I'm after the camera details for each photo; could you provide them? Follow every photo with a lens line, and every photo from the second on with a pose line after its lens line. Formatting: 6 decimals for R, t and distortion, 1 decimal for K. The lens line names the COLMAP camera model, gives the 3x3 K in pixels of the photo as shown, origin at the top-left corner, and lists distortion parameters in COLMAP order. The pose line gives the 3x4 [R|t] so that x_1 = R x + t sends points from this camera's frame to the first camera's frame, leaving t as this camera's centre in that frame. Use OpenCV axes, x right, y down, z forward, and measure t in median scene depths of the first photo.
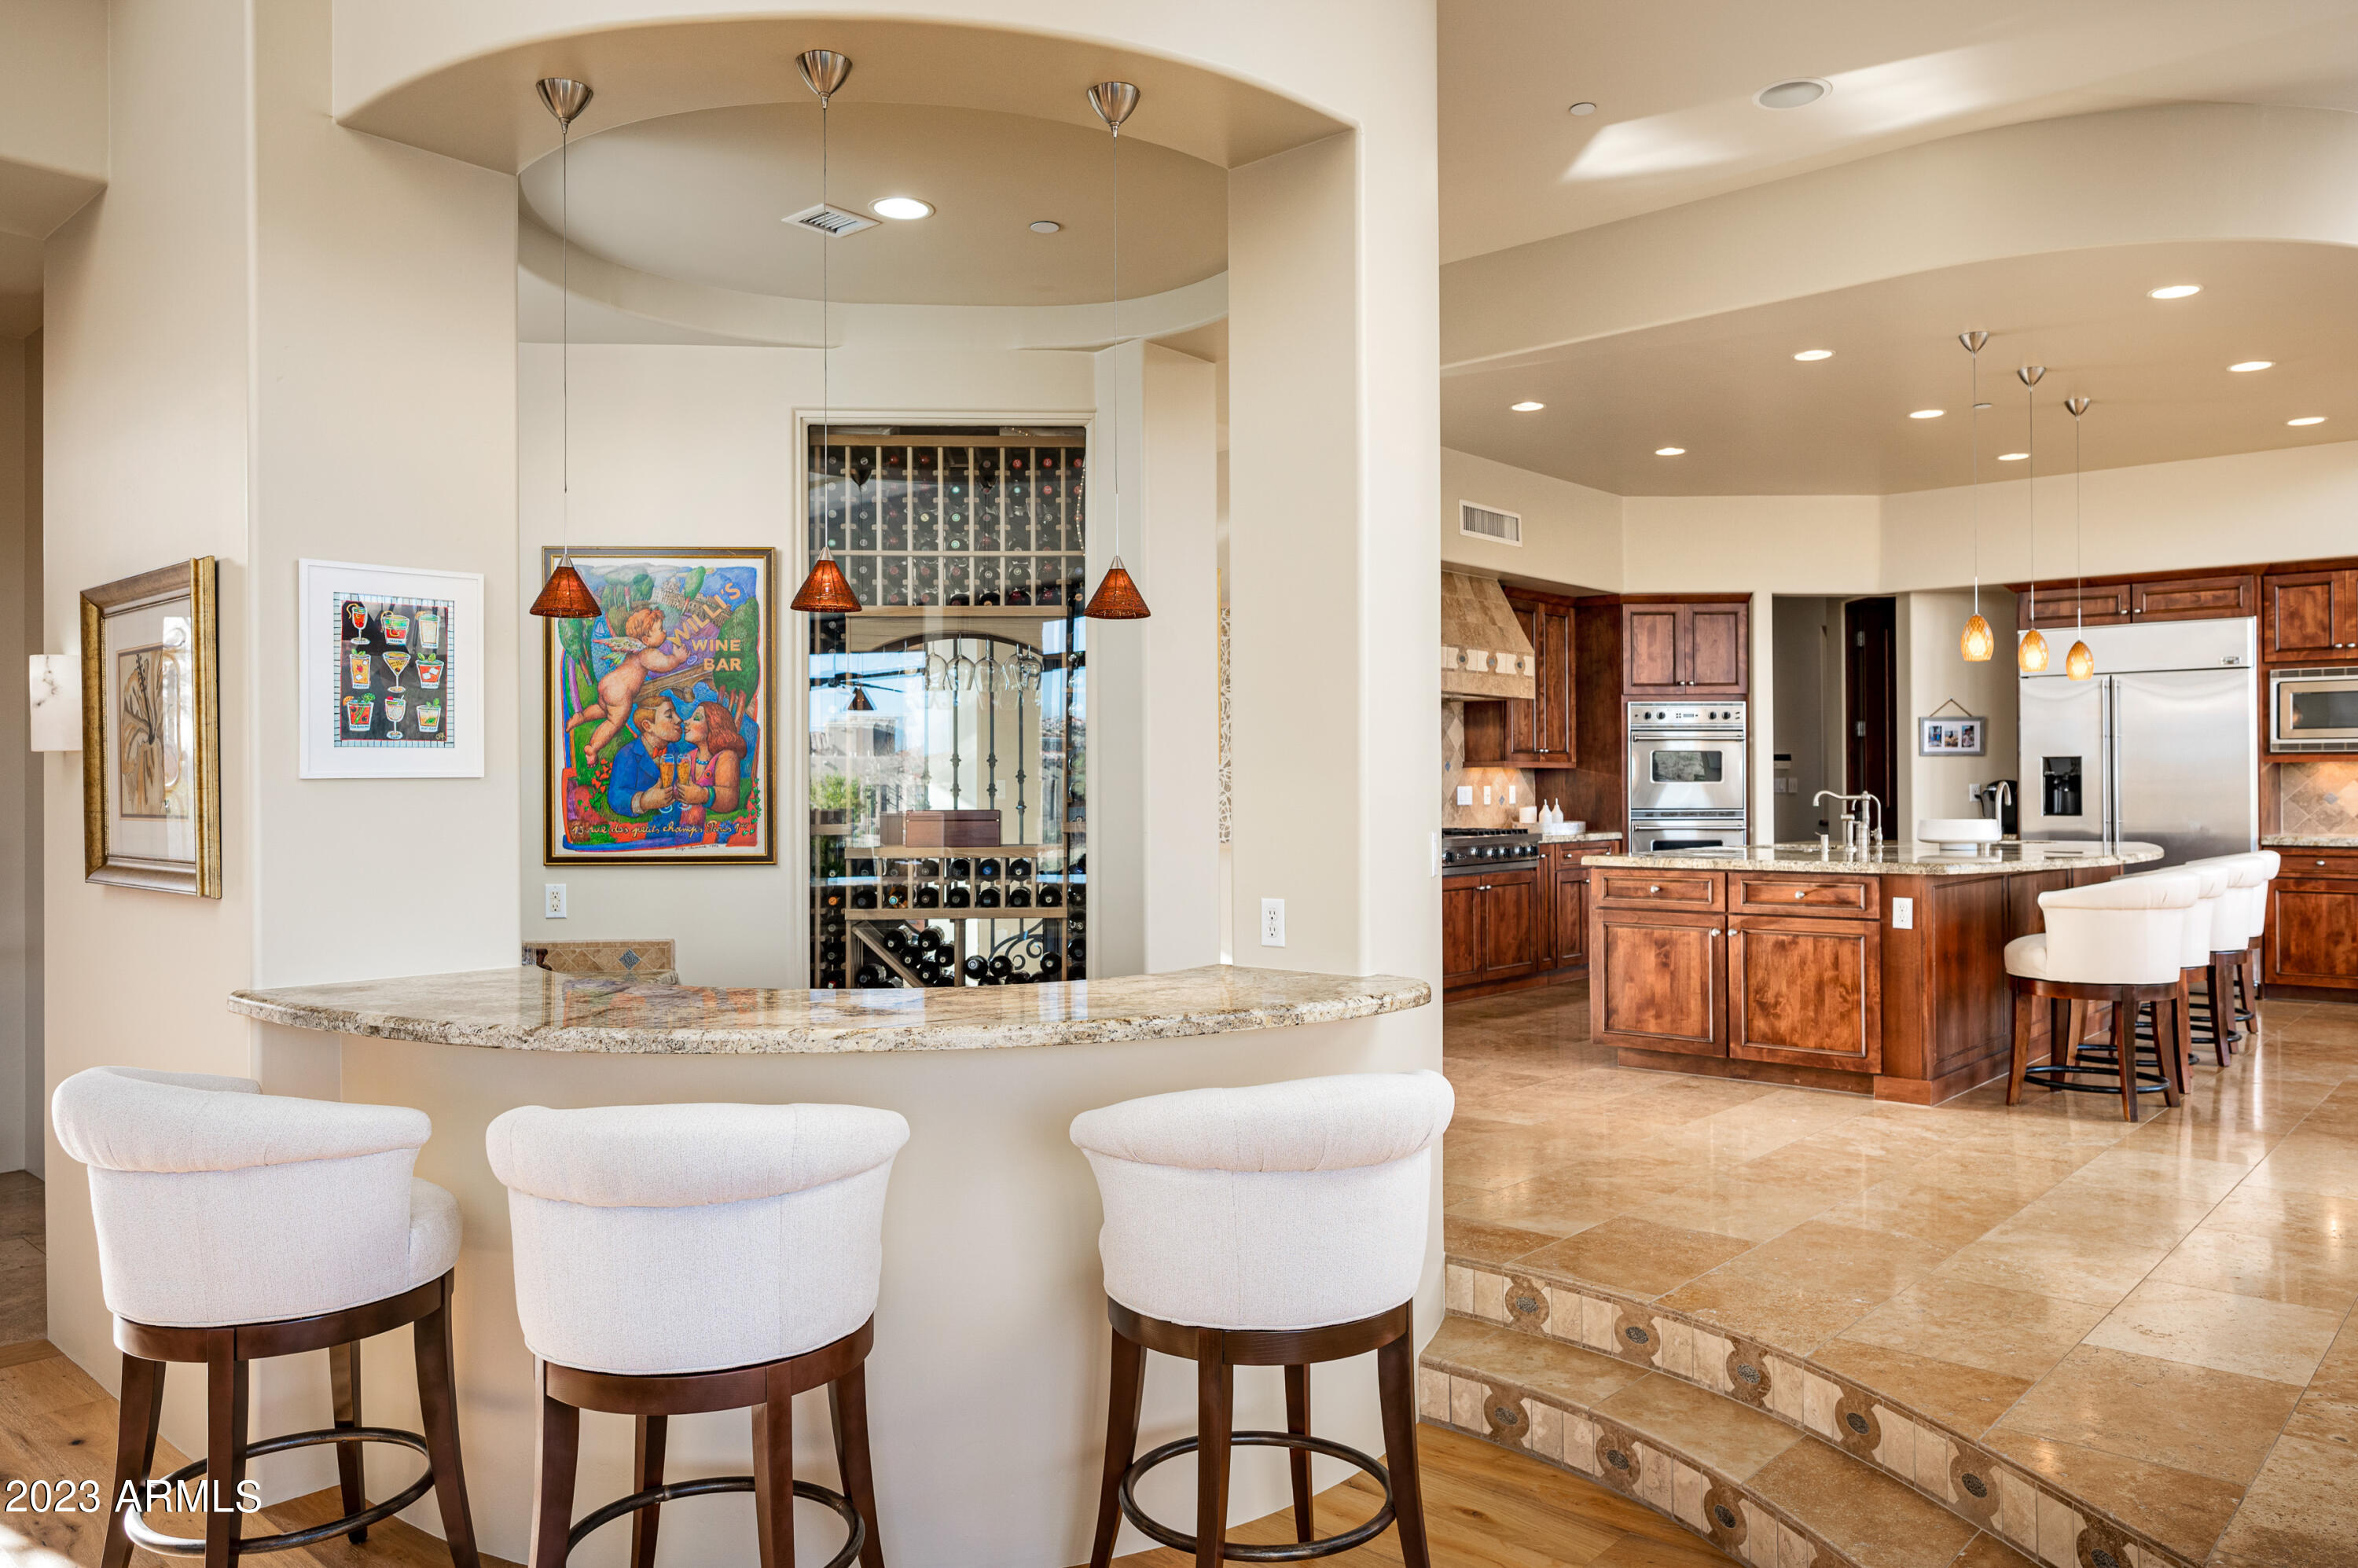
lens RADIAL K [[1623.1, 0, 1184.0], [0, 1623.1, 786.8], [0, 0, 1]] dist [0.019225, -0.004208]
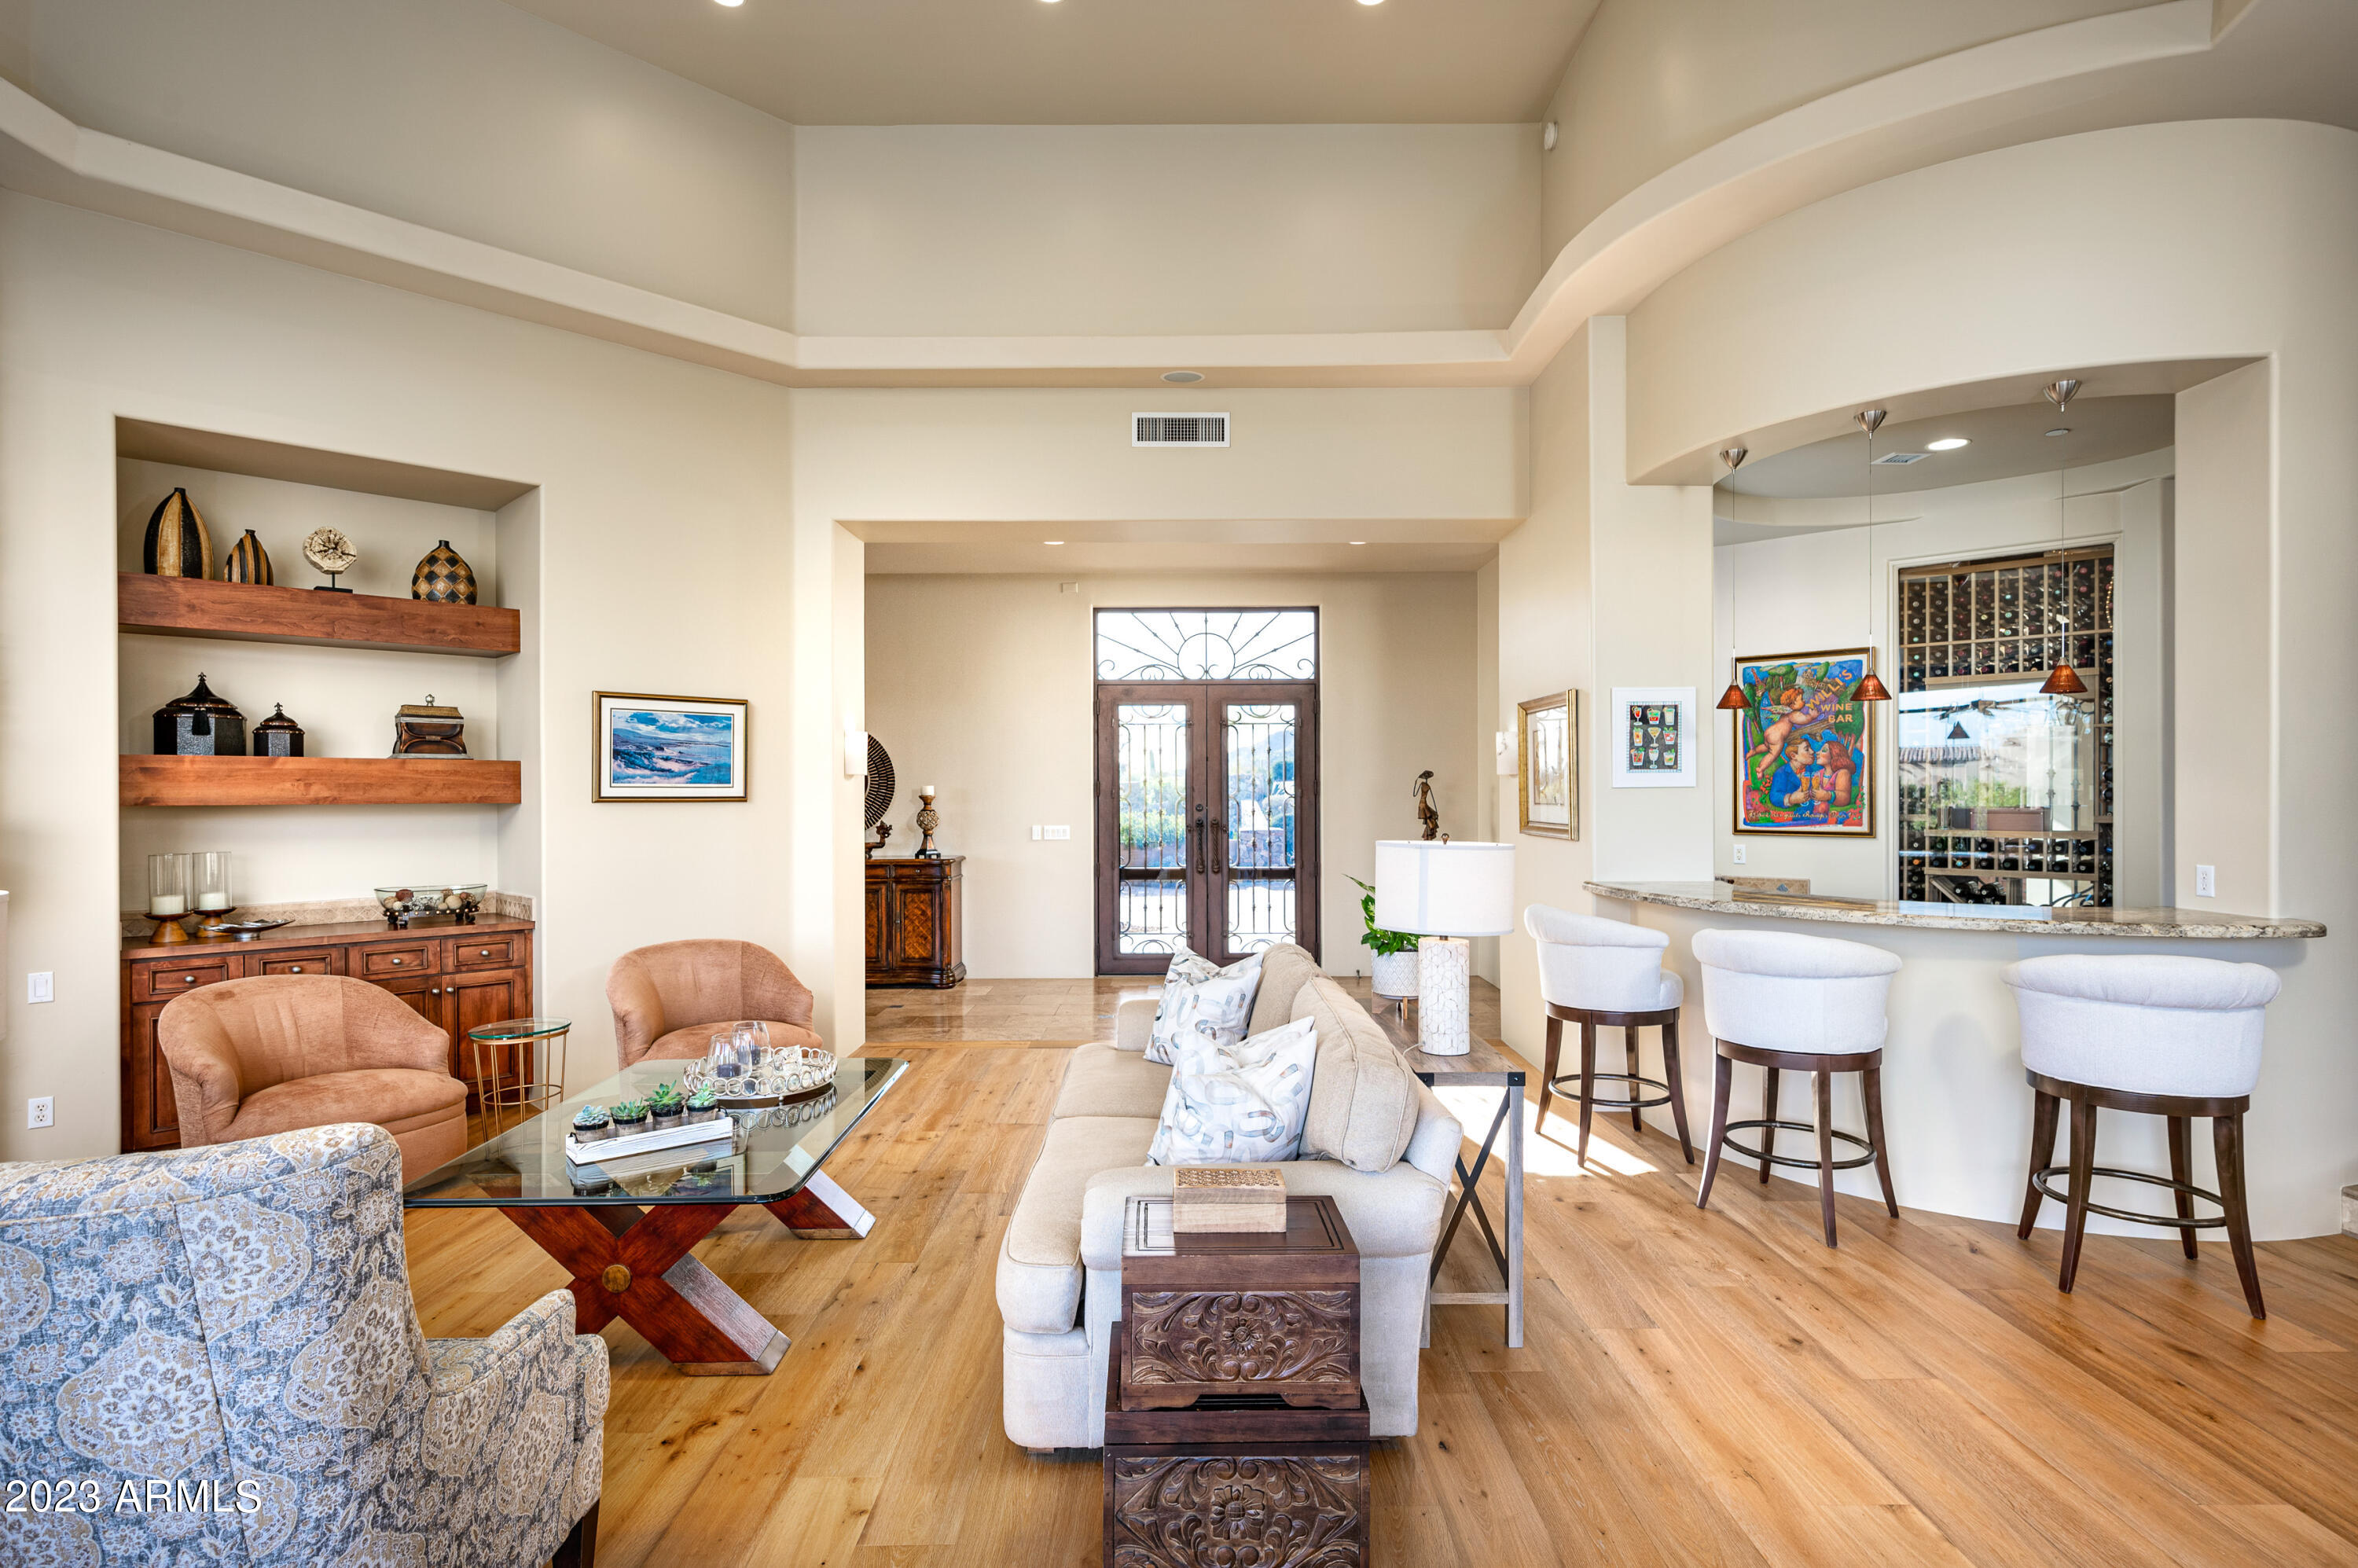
lens RADIAL K [[1173.5, 0, 1183.1], [0, 1173.5, 788.9], [0, 0, 1]] dist [-0.001442, 0.000528]
pose [[0.673818, 0.001396, -0.738896, 0.157396], [-0.001752, 0.999998, 0.000292, -0.001242], [0.738896, 0.001098, 0.673819, -0.326955]]
